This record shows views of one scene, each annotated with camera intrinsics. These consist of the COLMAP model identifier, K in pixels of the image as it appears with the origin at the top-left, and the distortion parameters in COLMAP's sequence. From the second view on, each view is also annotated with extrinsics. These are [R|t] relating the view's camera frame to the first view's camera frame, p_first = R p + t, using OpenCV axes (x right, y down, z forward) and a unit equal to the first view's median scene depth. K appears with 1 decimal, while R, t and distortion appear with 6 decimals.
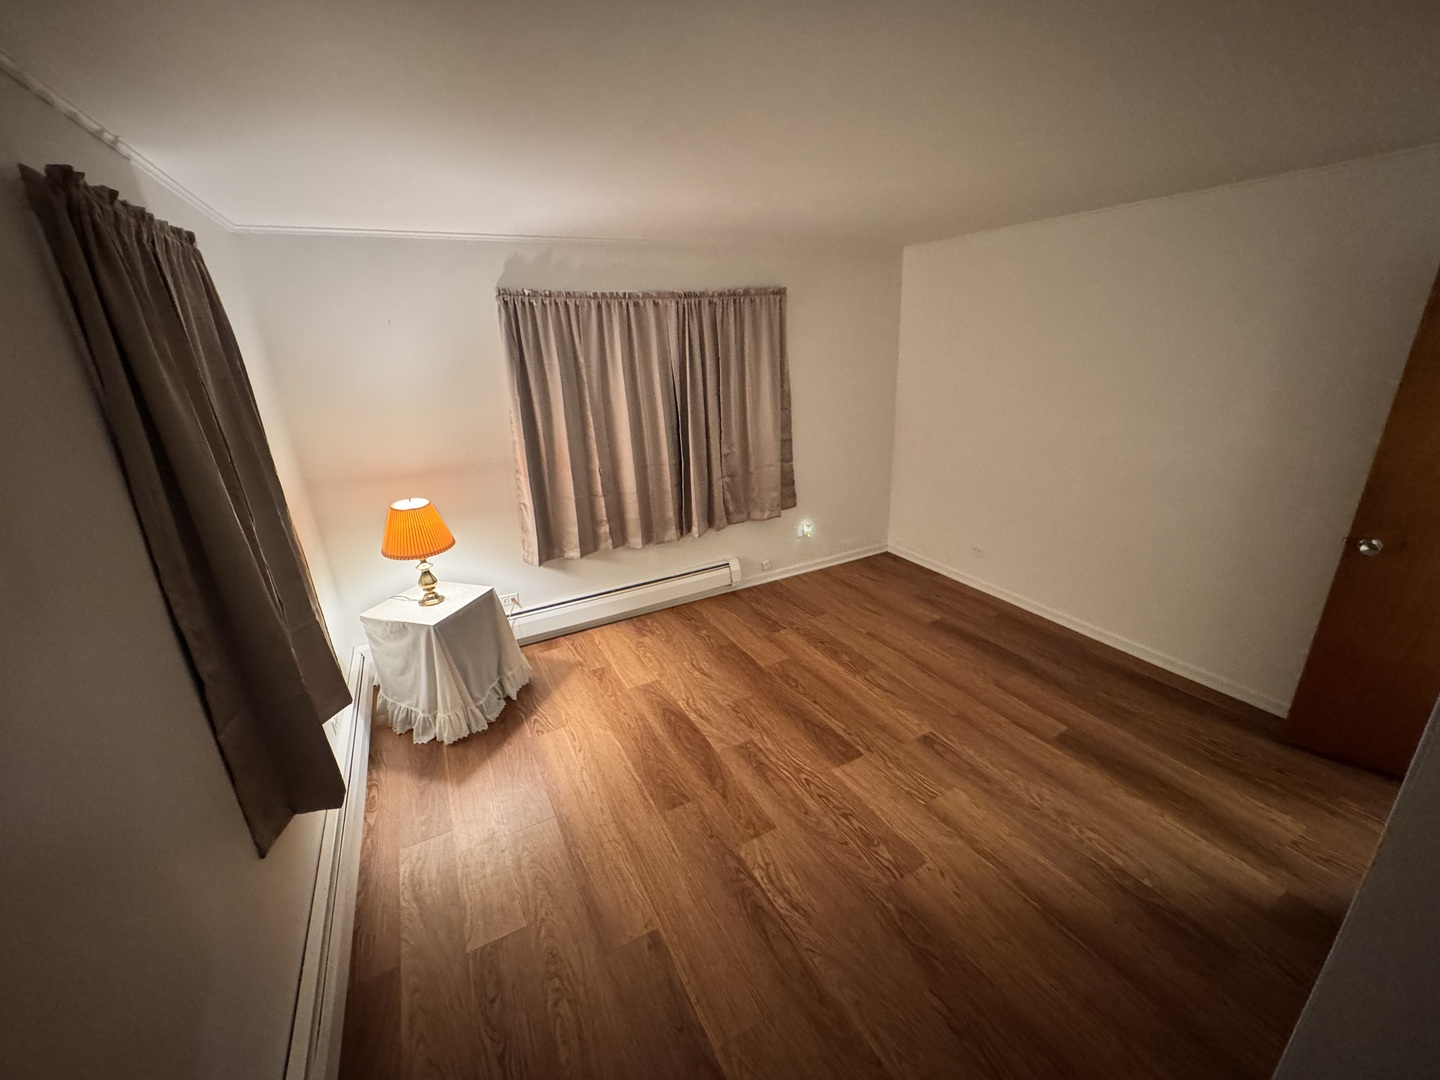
lens RADIAL K [[571.8, 0, 712.3], [0, 571.8, 542.5], [0, 0, 1]] dist [-0.002461, -0.000025]
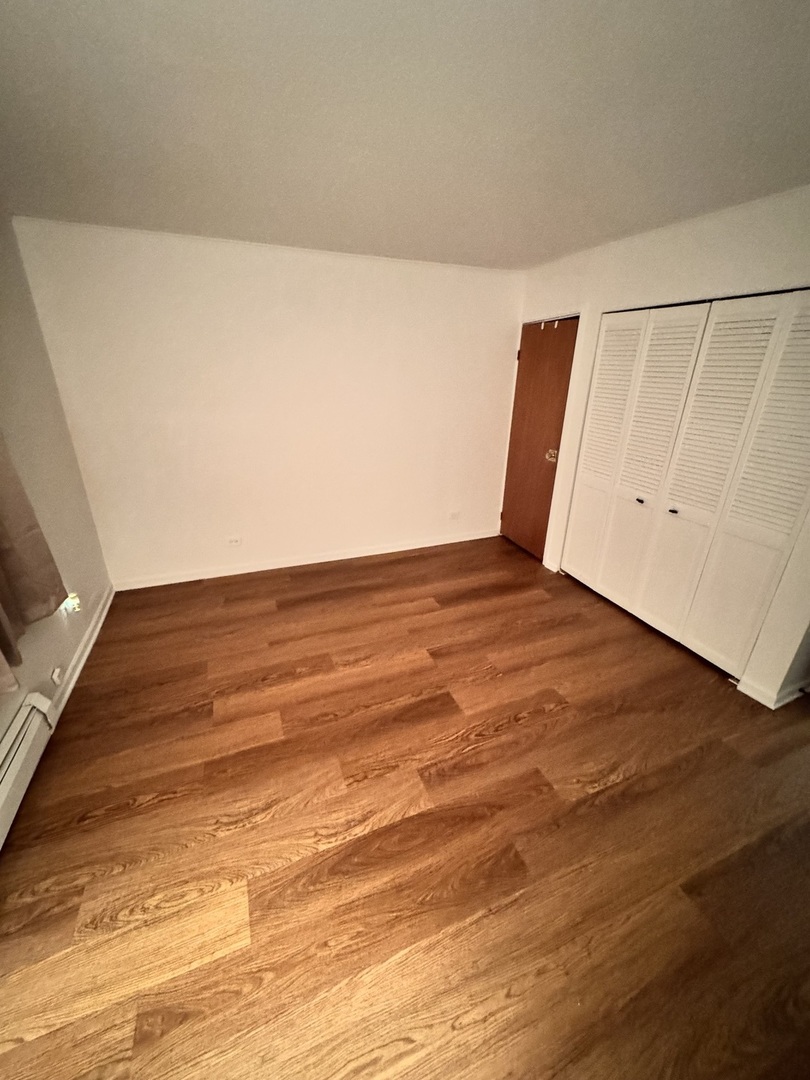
lens RADIAL K [[428.9, 0, 400.1], [0, 428.9, 539.6], [0, 0, 1]] dist [-0.002461, -0.000025]
pose [[0.096017, -0.334718, 0.937414, -0.442187], [0.319559, 0.902278, 0.289441, -0.192711], [-0.942689, 0.271768, 0.193596, 0.763467]]
